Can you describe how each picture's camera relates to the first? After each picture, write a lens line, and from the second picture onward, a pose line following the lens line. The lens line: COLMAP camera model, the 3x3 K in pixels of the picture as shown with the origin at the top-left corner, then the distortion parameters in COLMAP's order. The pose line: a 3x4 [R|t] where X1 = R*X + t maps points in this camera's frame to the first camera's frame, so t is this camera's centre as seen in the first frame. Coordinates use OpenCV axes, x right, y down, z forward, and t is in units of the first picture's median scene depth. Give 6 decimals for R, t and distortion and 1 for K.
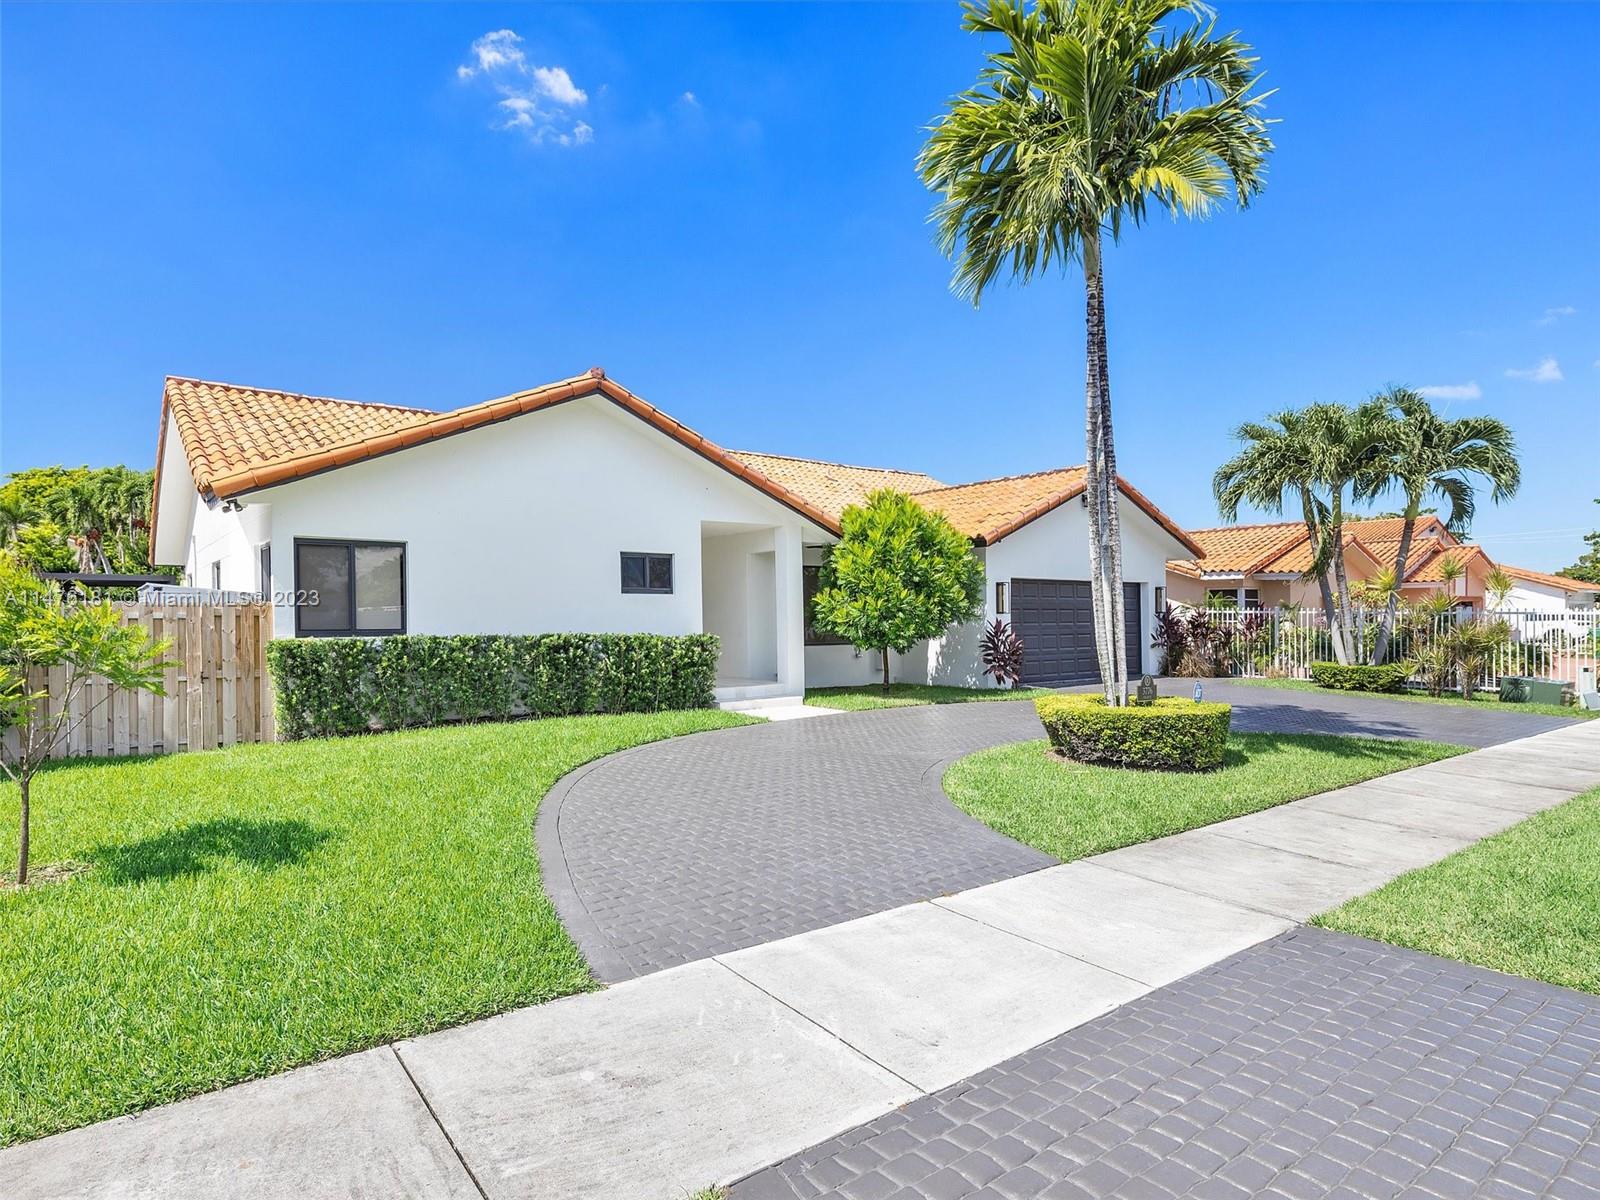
lens RADIAL K [[881.5, 0, 800.0], [0, 881.5, 600.0], [0, 0, 1]] dist [0.002627, 0.000160]
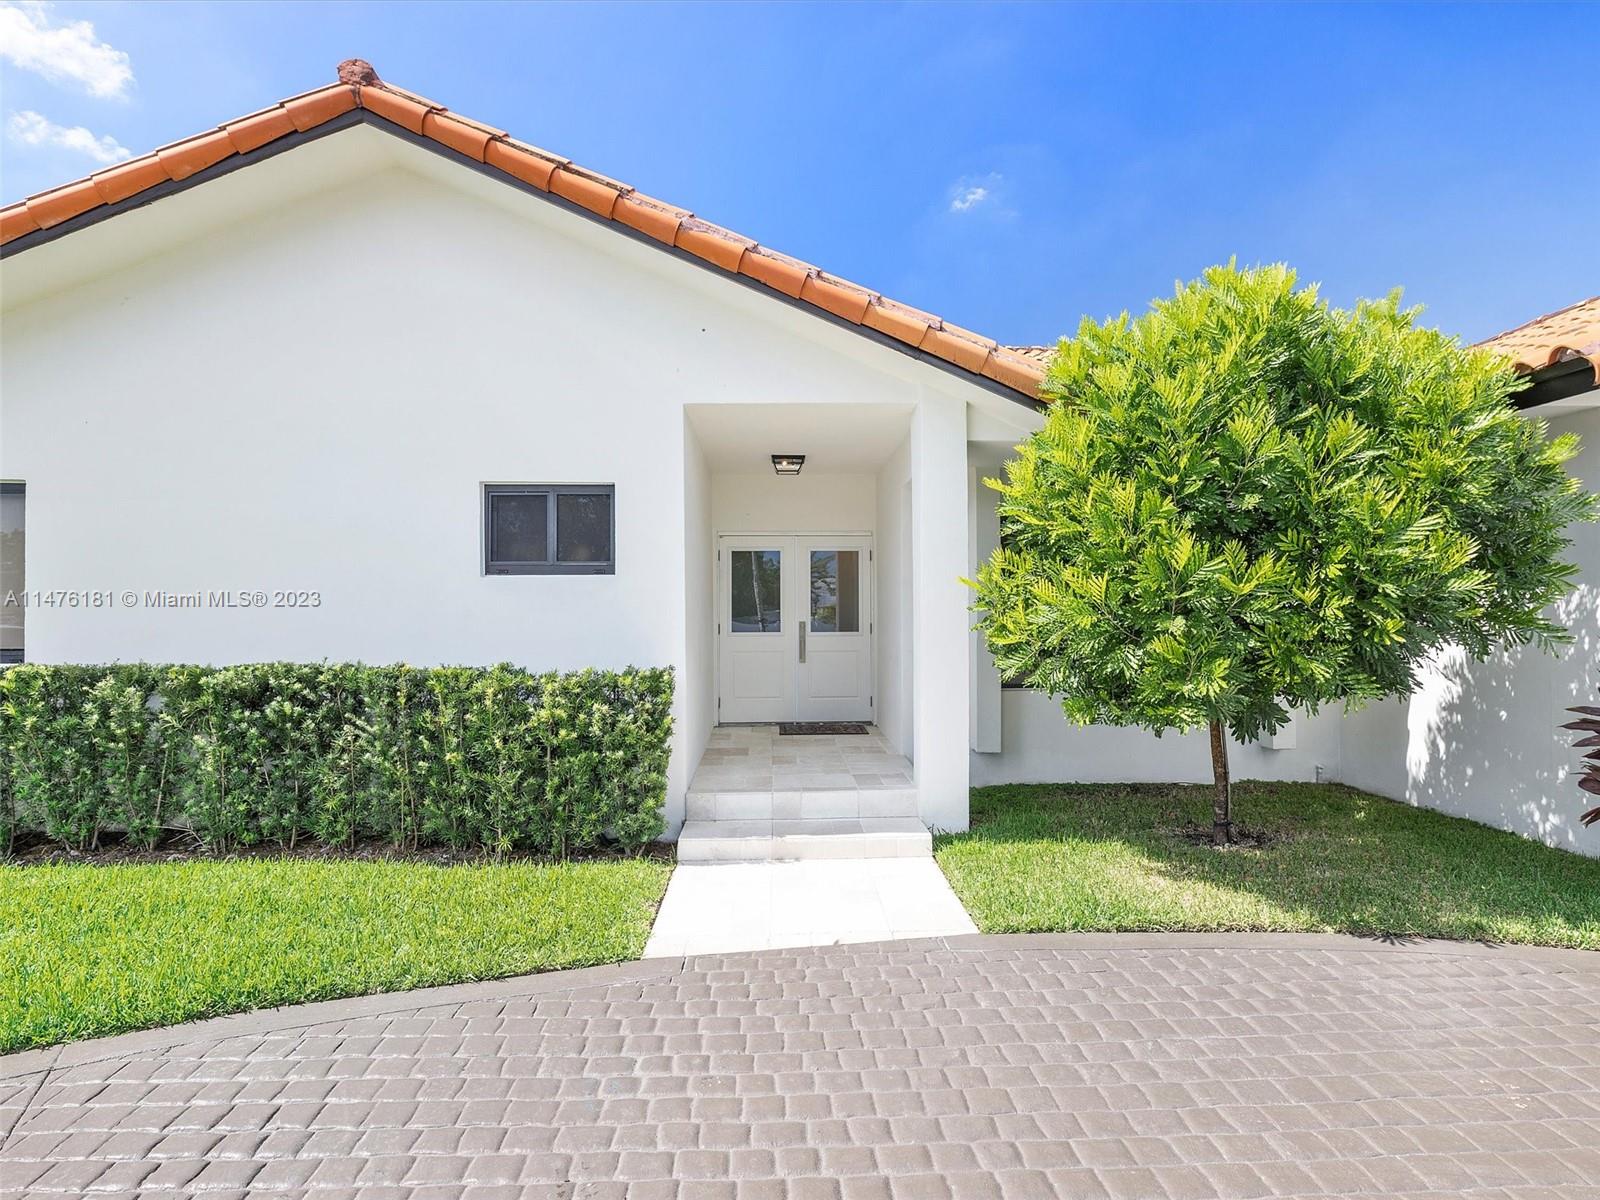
lens RADIAL K [[853.5, 0, 800.0], [0, 853.5, 600.0], [0, 0, 1]] dist [0.001101, -0.000052]
pose [[0.822691, -0.009045, -0.568417, 0.182481], [0.010854, 0.999941, -0.000203, 0.007552], [0.568385, -0.006002, 0.822741, 0.728513]]
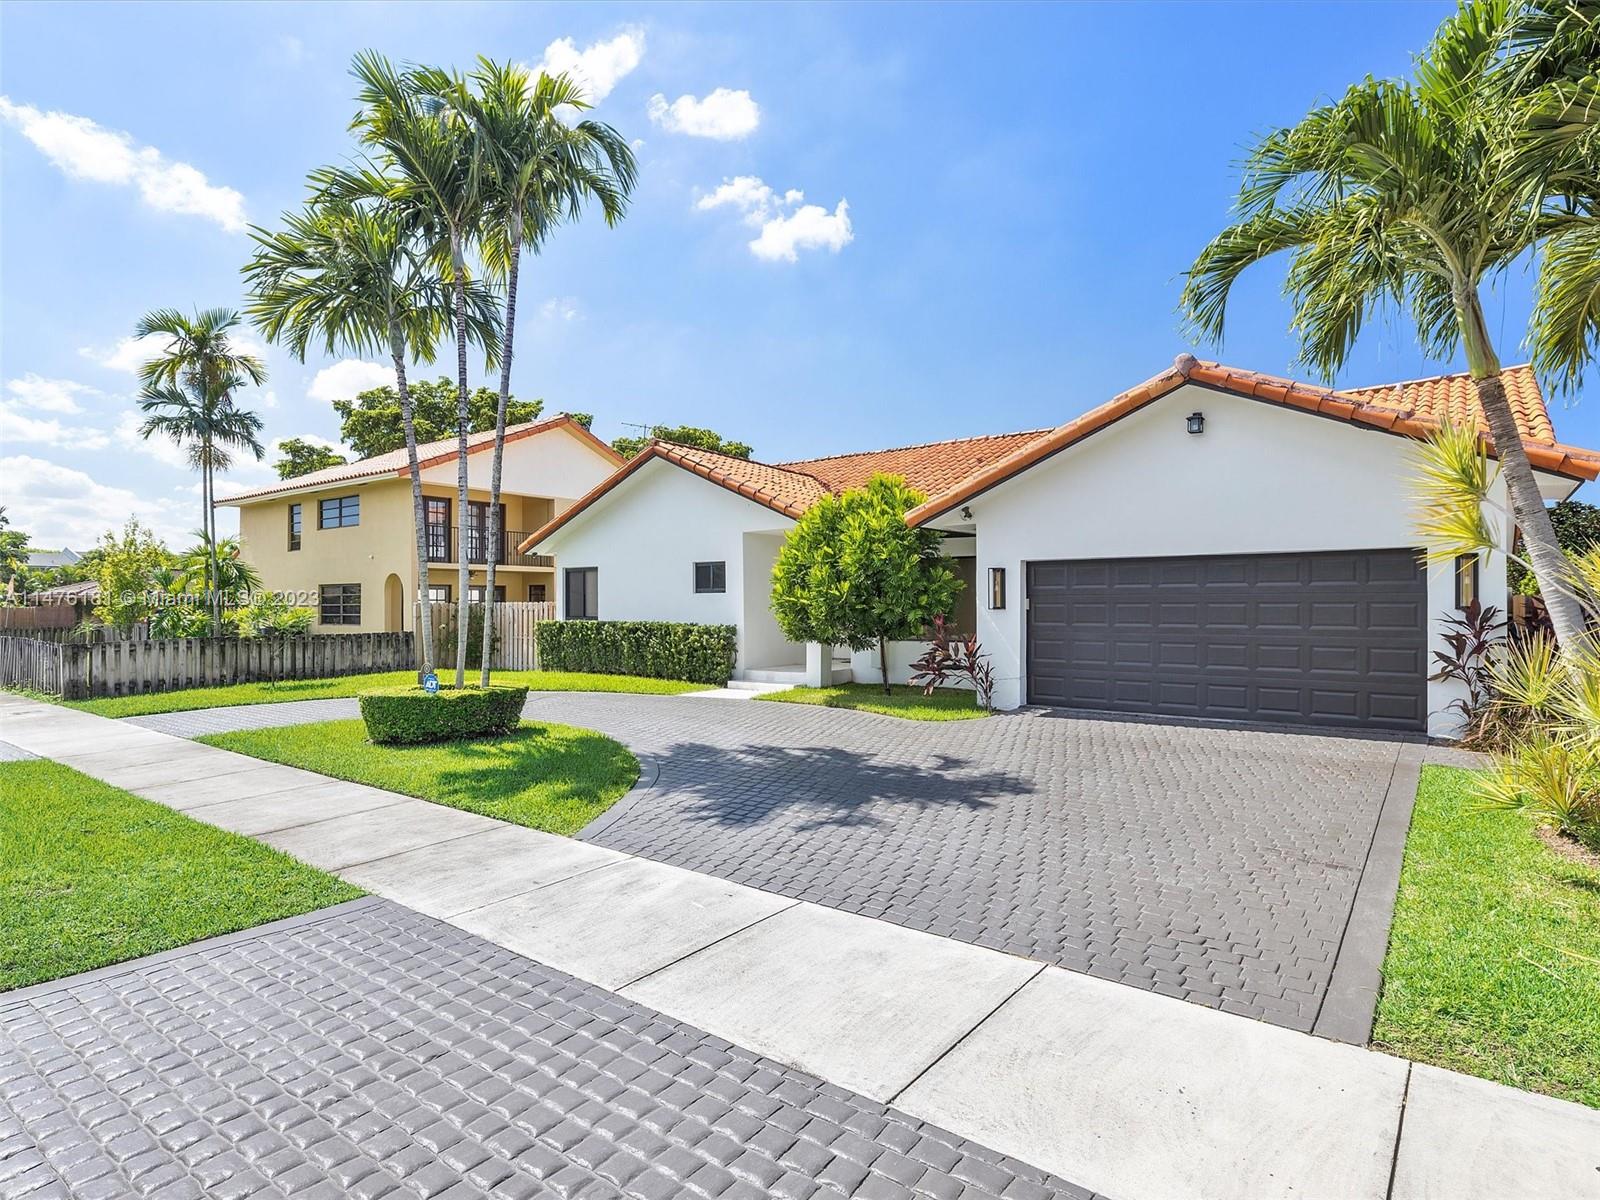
lens RADIAL K [[853.5, 0, 800.0], [0, 853.5, 600.0], [0, 0, 1]] dist [0.001101, -0.000052]
pose [[0.268273, 0.001732, -0.963341, 1.121694], [0.025046, 0.999648, 0.008772, -0.004280], [0.963017, -0.026481, 0.268135, 0.801018]]
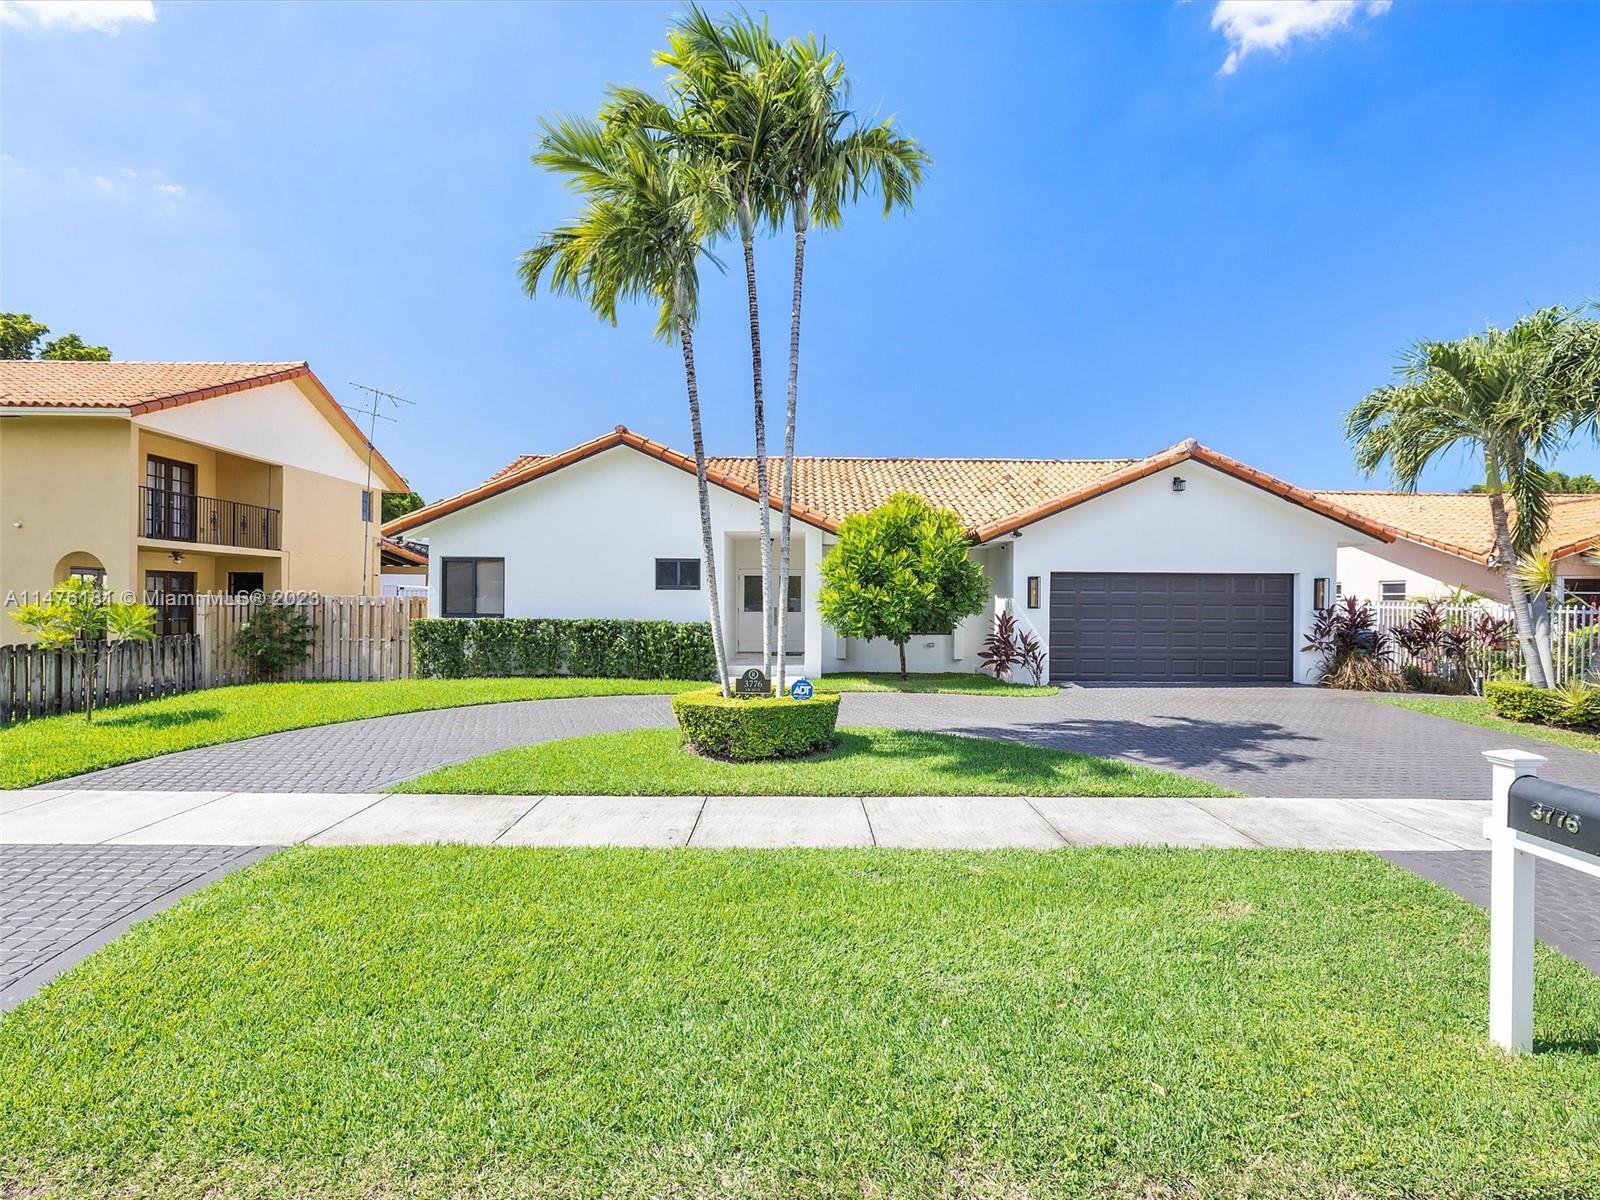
lens RADIAL K [[780.9, 0, 798.0], [0, 780.9, 592.2], [0, 0, 1]] dist [0.000107, 0.000303]
pose [[0.804647, 0.001579, -0.593751, 0.670833], [0.001845, 0.999985, 0.005160, -0.009259], [0.593750, -0.005247, 0.804632, 0.177433]]
